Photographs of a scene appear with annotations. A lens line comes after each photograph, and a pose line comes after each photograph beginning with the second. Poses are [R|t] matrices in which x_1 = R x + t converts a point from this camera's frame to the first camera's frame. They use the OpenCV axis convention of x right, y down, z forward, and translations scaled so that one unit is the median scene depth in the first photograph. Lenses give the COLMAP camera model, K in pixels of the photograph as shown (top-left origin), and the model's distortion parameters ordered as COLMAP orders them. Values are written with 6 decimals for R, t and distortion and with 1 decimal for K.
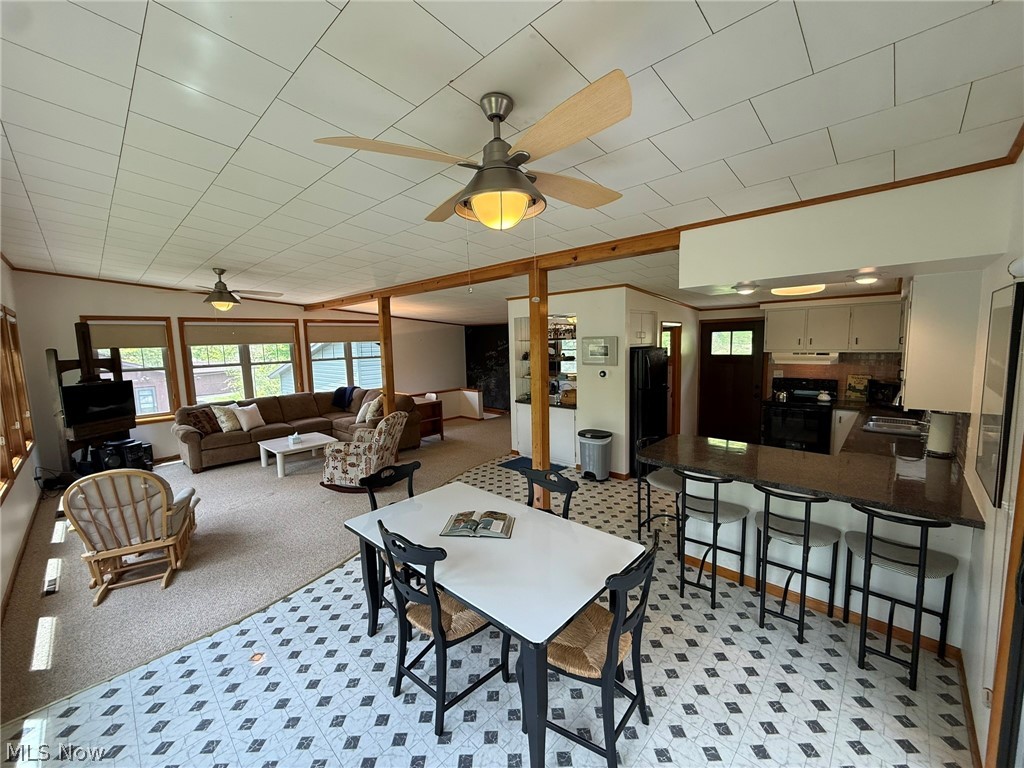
lens RADIAL K [[406.1, 0, 510.0], [0, 406.1, 383.7], [0, 0, 1]] dist [-0.000250, -0.000414]
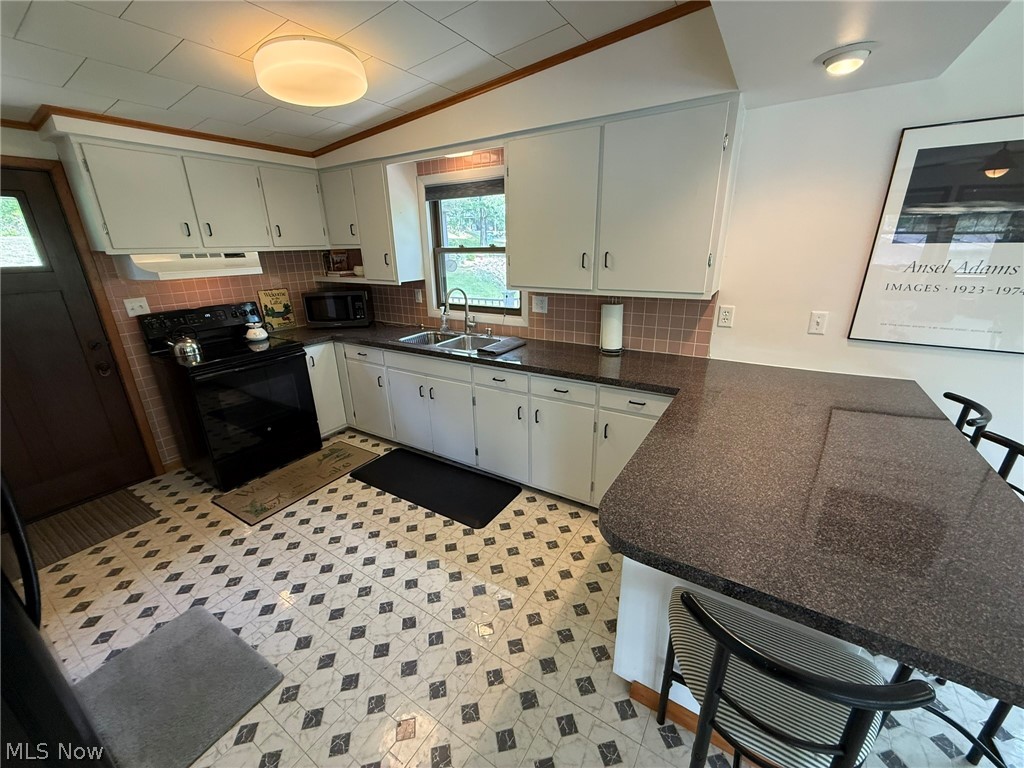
lens RADIAL K [[406.1, 0, 509.1], [0, 406.1, 383.5], [0, 0, 1]] dist [-0.000250, -0.000414]
pose [[-0.190127, -0.291851, 0.937377, 0.134346], [0.130371, 0.938831, 0.318747, -0.035361], [-0.973065, 0.182809, -0.140448, 0.698815]]
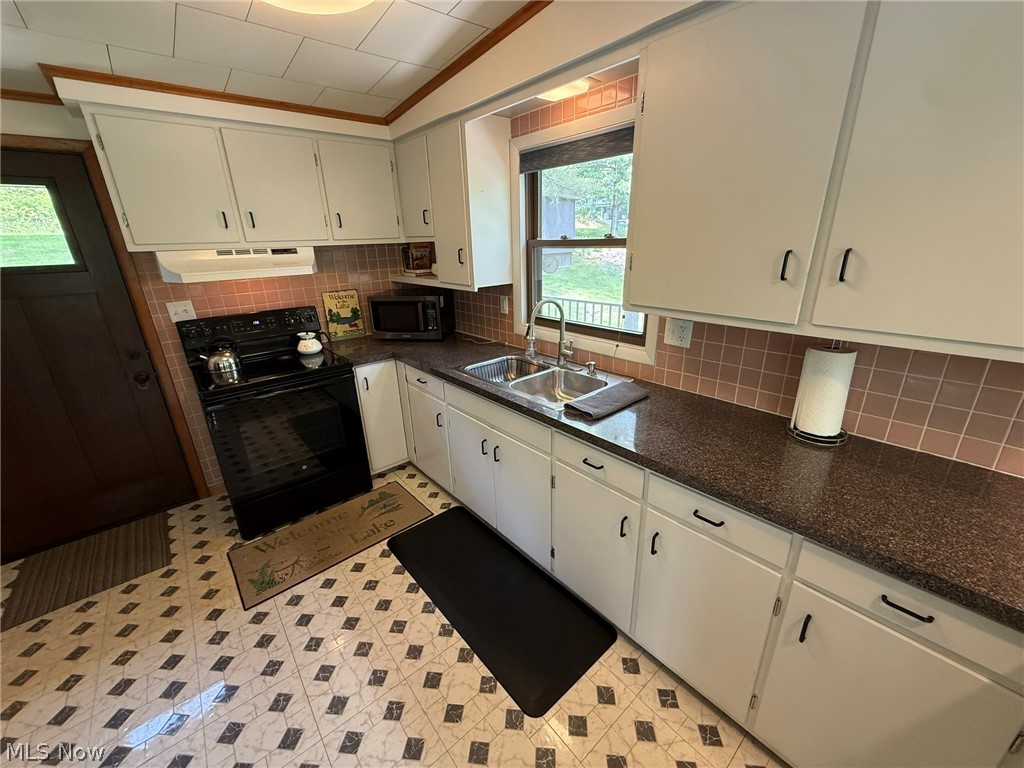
lens RADIAL K [[406.1, 0, 509.5], [0, 406.1, 383.5], [0, 0, 1]] dist [-0.000250, -0.000414]
pose [[0.107320, -0.316028, 0.942660, 0.310990], [0.133817, 0.944100, 0.301276, -0.035333], [-0.985178, 0.093811, 0.143611, 0.658469]]
